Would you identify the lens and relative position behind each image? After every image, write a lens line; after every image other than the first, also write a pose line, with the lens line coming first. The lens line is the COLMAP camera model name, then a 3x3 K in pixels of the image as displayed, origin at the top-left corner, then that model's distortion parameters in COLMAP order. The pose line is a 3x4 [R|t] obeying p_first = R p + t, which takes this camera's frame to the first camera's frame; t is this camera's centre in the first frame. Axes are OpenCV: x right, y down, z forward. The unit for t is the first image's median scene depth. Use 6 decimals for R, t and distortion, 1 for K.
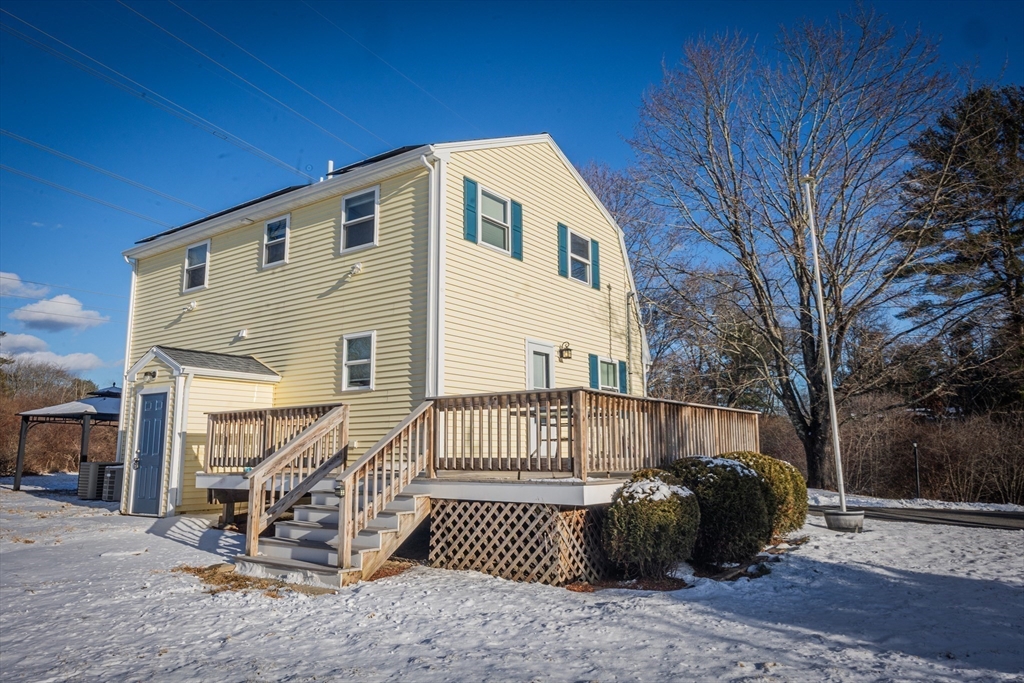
lens RADIAL K [[695.4, 0, 512.4], [0, 695.4, 347.3], [0, 0, 1]] dist [-0.000426, 0.000461]
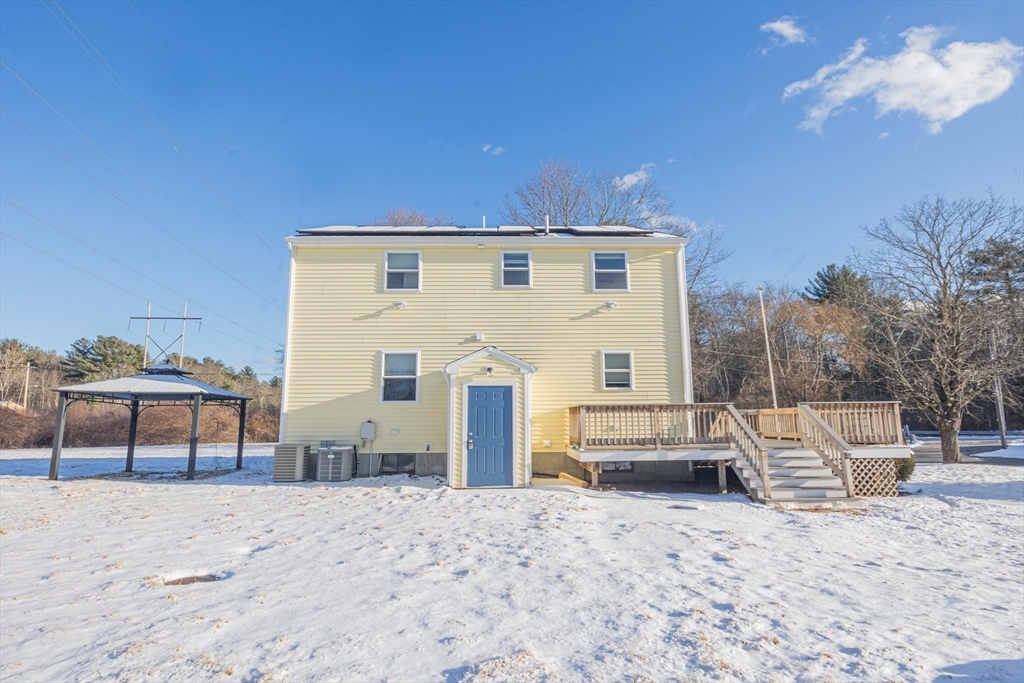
lens RADIAL K [[551.0, 0, 512.4], [0, 551.0, 335.7], [0, 0, 1]] dist [-0.016984, -0.000239]
pose [[0.798751, 0.098300, 0.593577, -1.037552], [-0.087005, 0.995065, -0.047711, 0.021701], [-0.595338, -0.013535, 0.803362, 0.208695]]
